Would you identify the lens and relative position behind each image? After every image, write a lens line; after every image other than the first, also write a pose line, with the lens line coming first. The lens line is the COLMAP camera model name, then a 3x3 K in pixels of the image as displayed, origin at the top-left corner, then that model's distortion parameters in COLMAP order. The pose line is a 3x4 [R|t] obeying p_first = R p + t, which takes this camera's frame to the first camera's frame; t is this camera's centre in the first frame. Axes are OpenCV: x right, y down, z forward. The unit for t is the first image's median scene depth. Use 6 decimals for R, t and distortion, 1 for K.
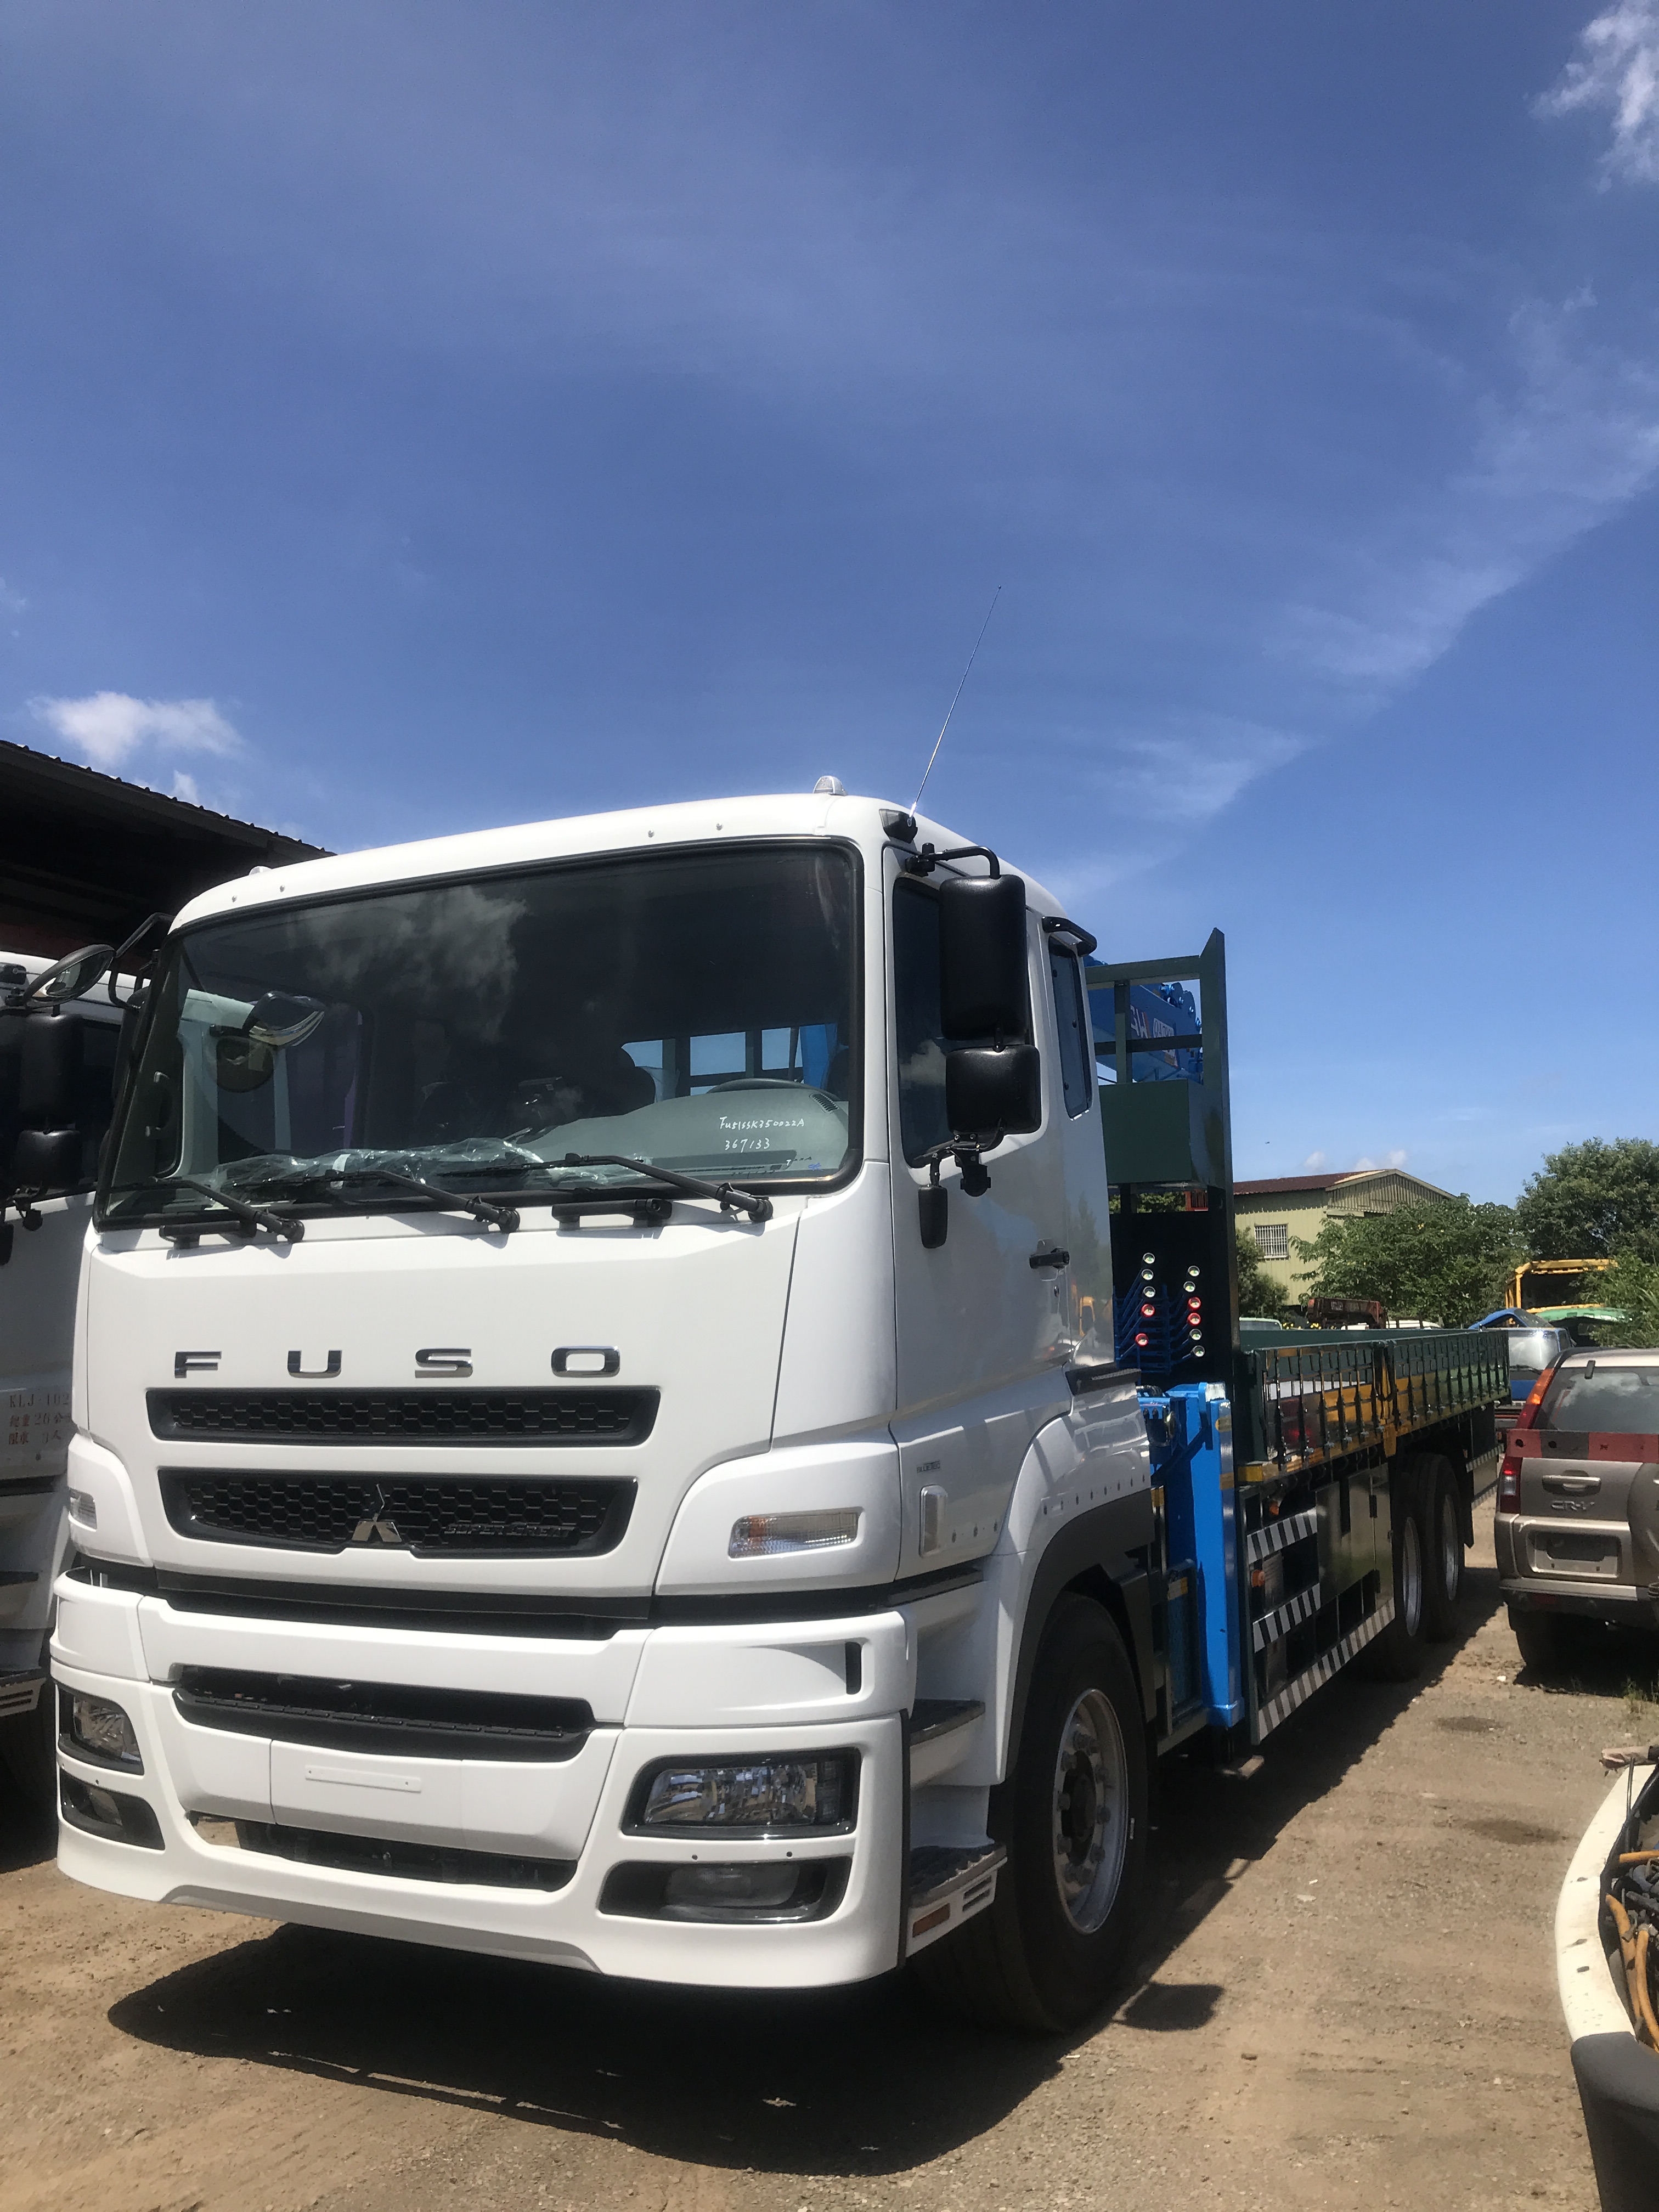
lens RADIAL K [[1767.6, 0, 781.9], [0, 1767.6, 1109.9], [0, 0, 1]] dist [0.004911, -0.001543]
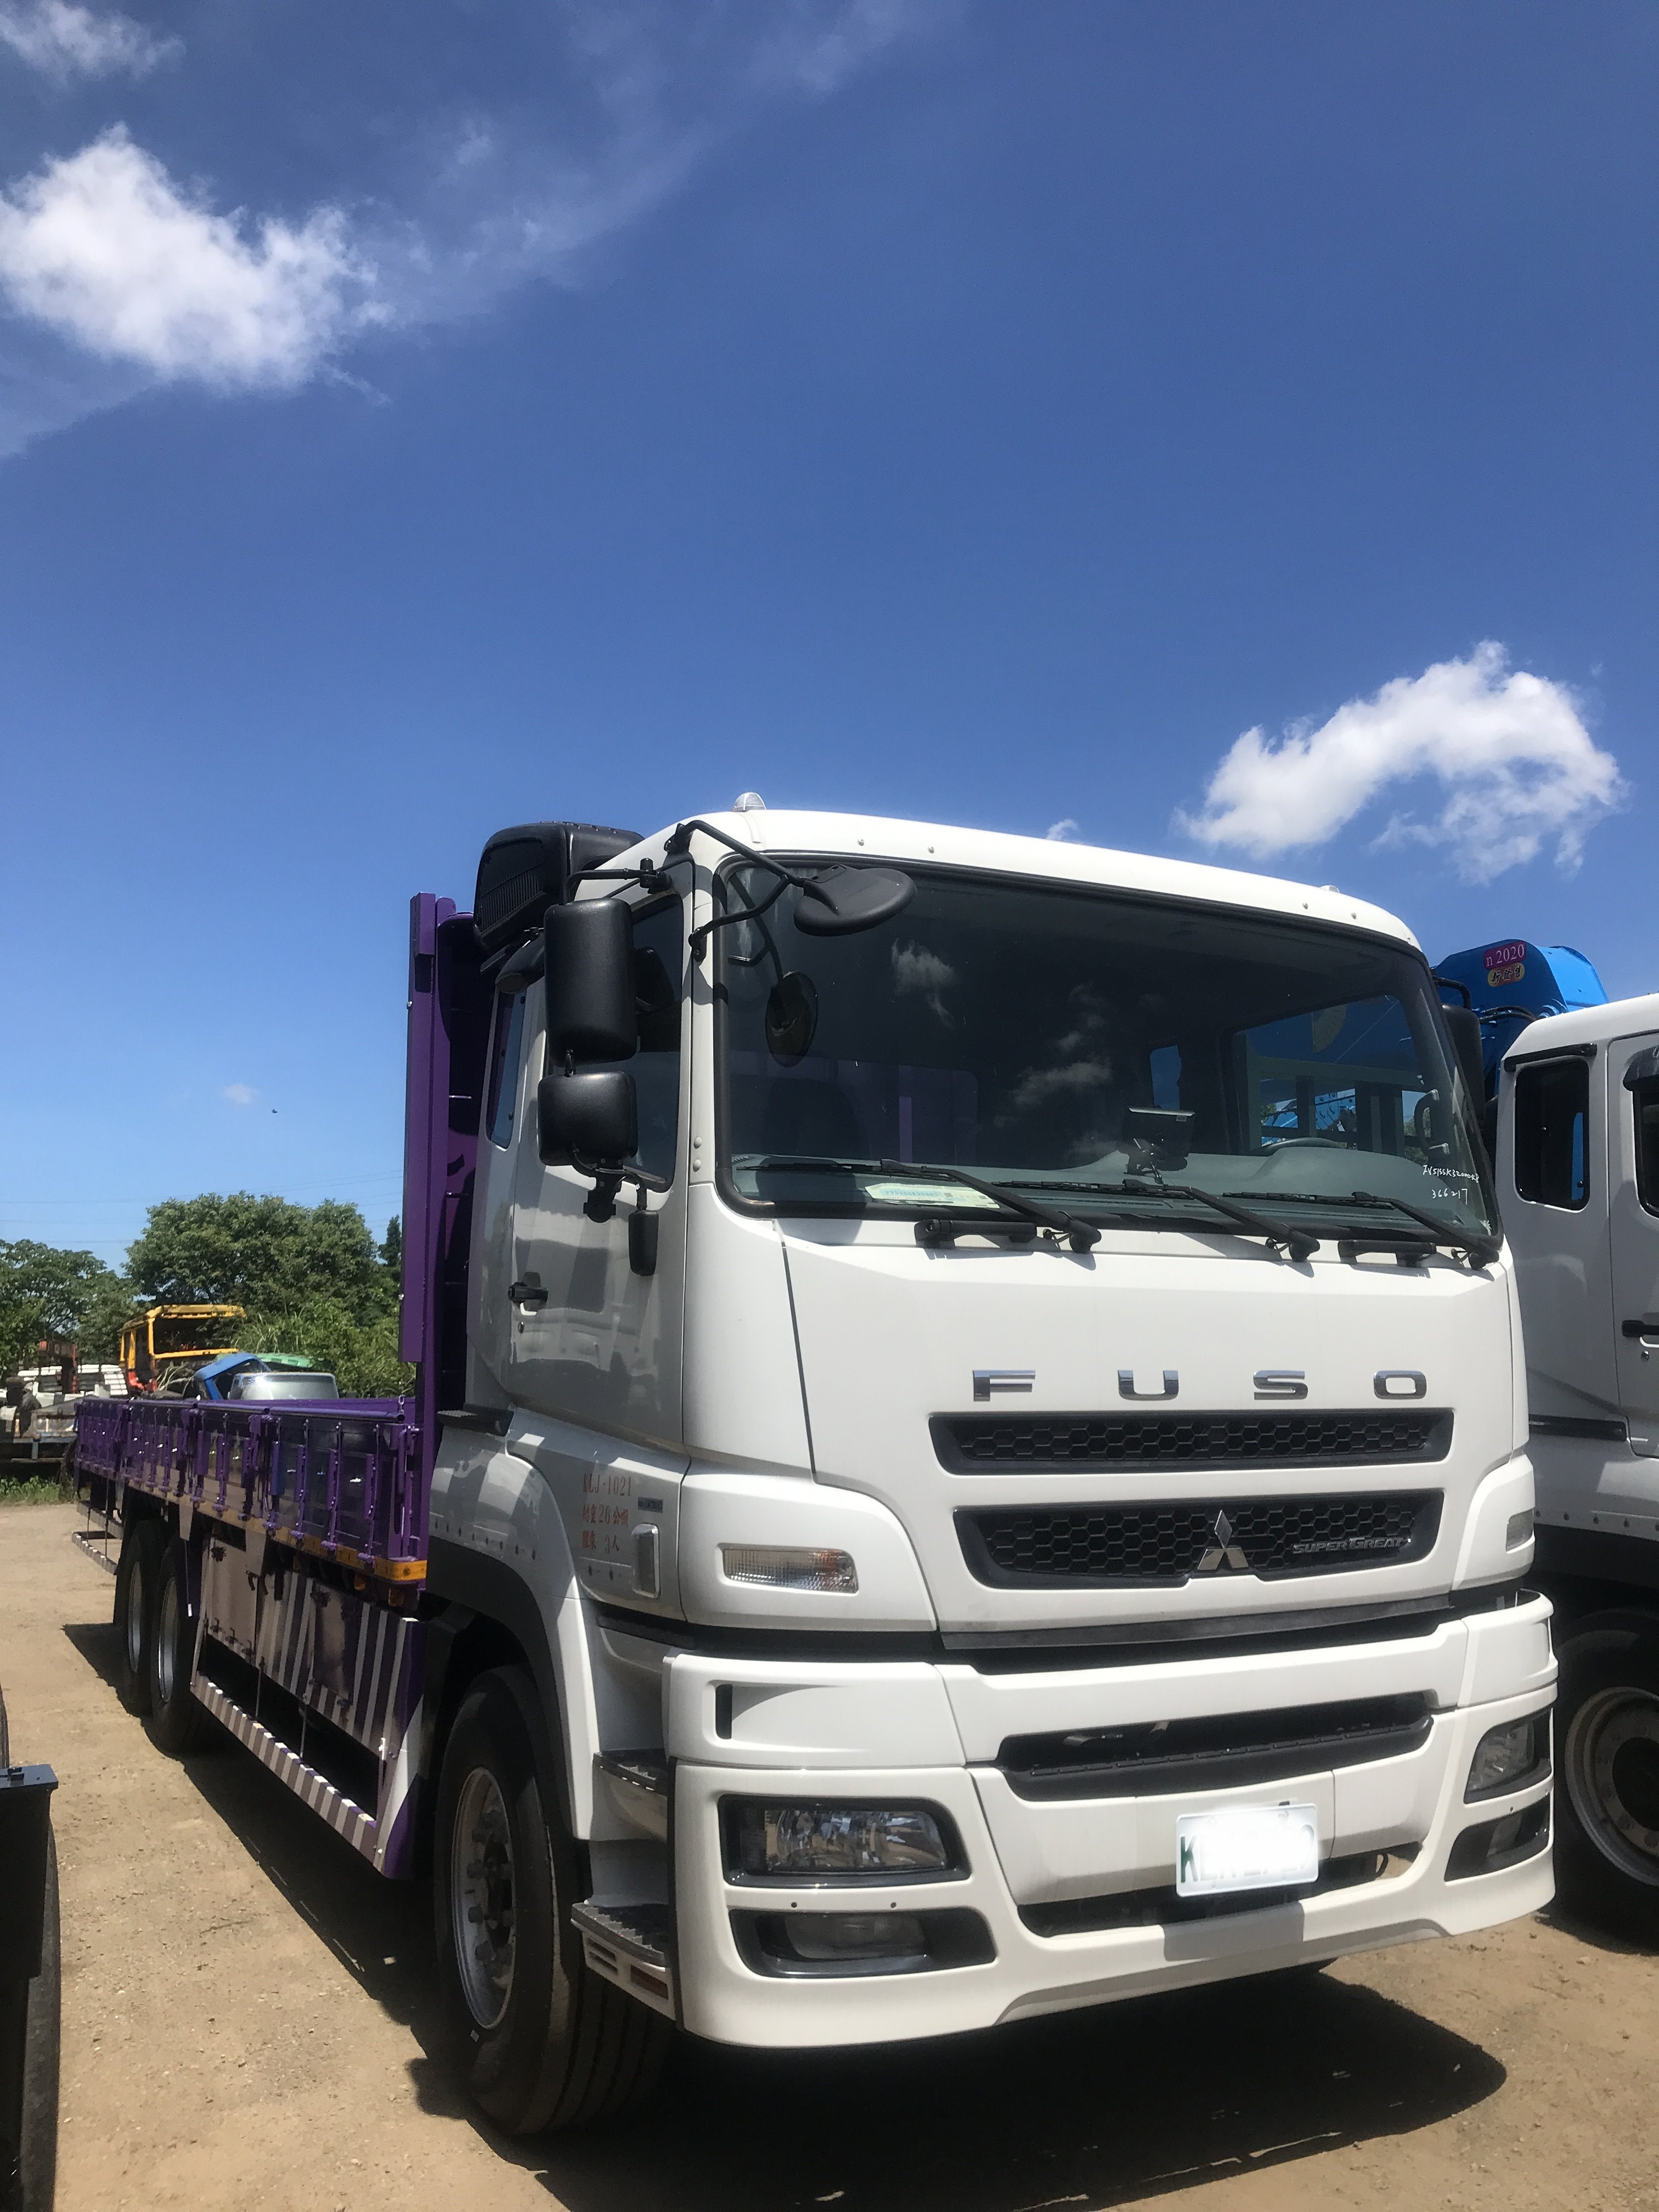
lens RADIAL K [[1820.2, 0, 847.0], [0, 1820.2, 1130.6], [0, 0, 1]] dist [0.036733, -0.007562]
pose [[0.583989, 0.121689, 0.802589, -1.193874], [-0.112827, 0.991271, -0.068201, 0.097130], [-0.803882, -0.050725, 0.592621, 0.584922]]
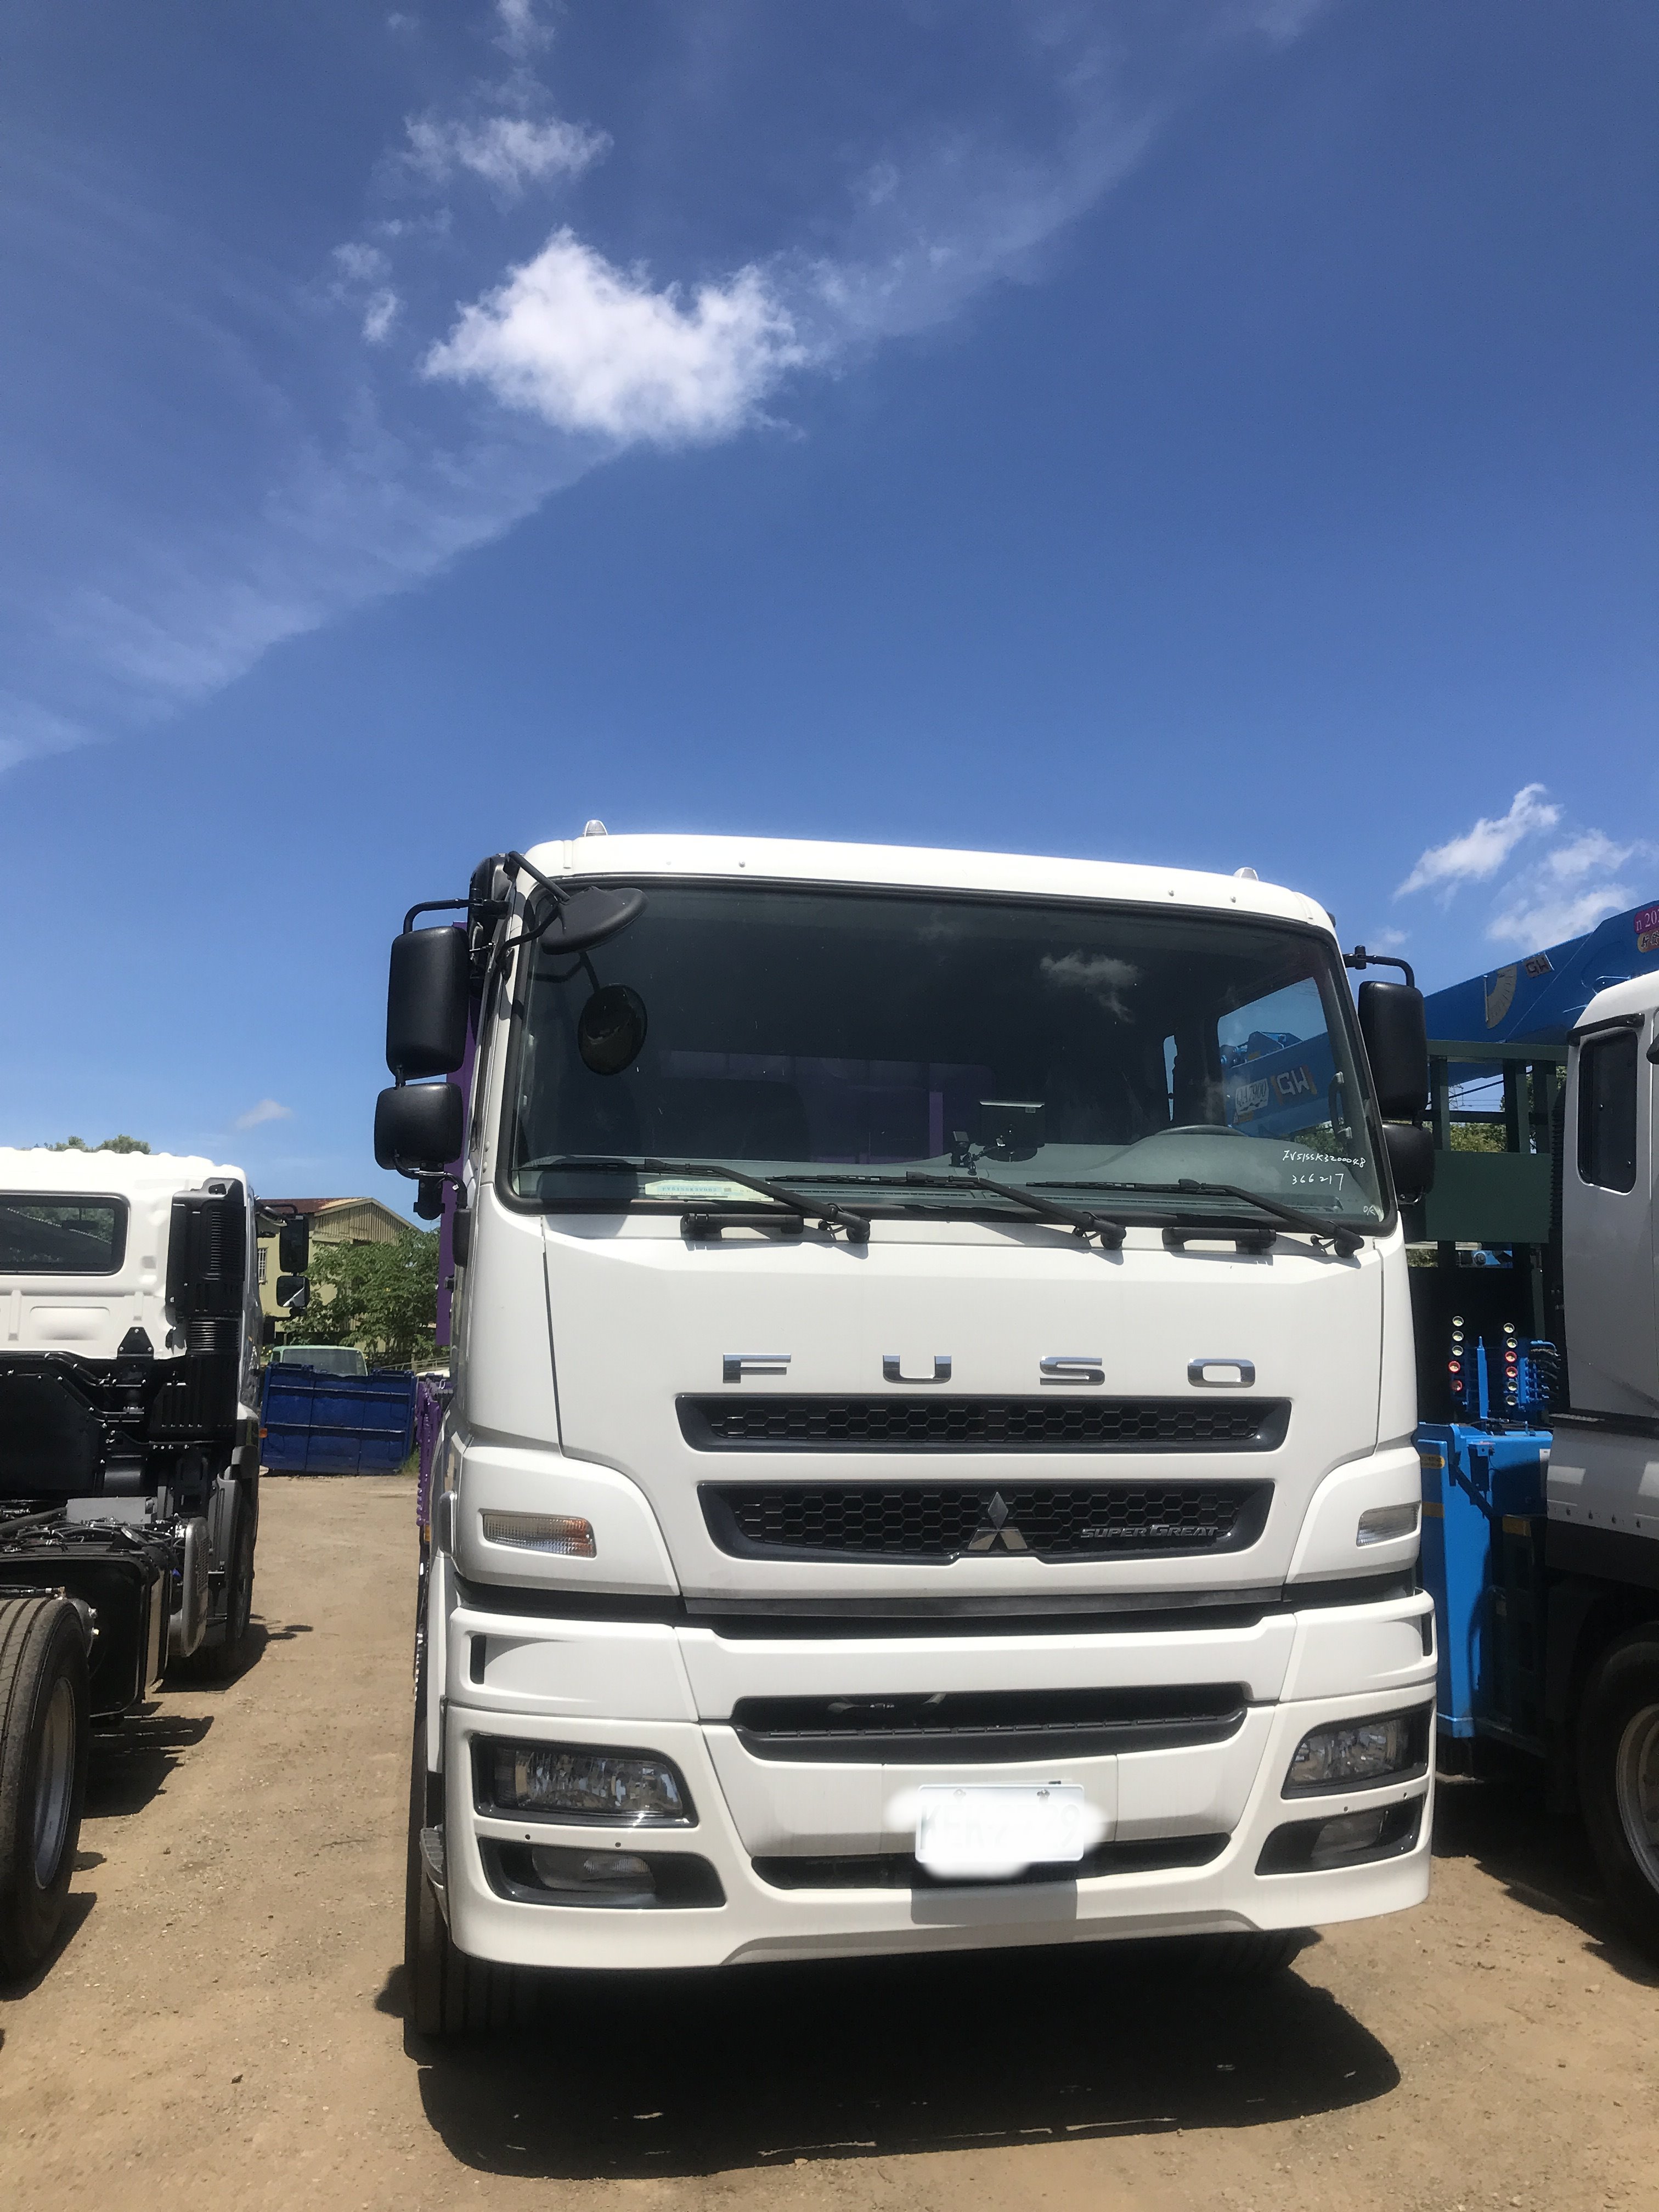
lens RADIAL K [[1800.6, 0, 836.7], [0, 1800.6, 1144.3], [0, 0, 1]] dist [0.040644, -0.006380]
pose [[0.779491, 0.097849, 0.618724, -0.957599], [-0.099868, 0.994503, -0.031459, 0.057853], [-0.618402, -0.037269, 0.784978, 0.266372]]
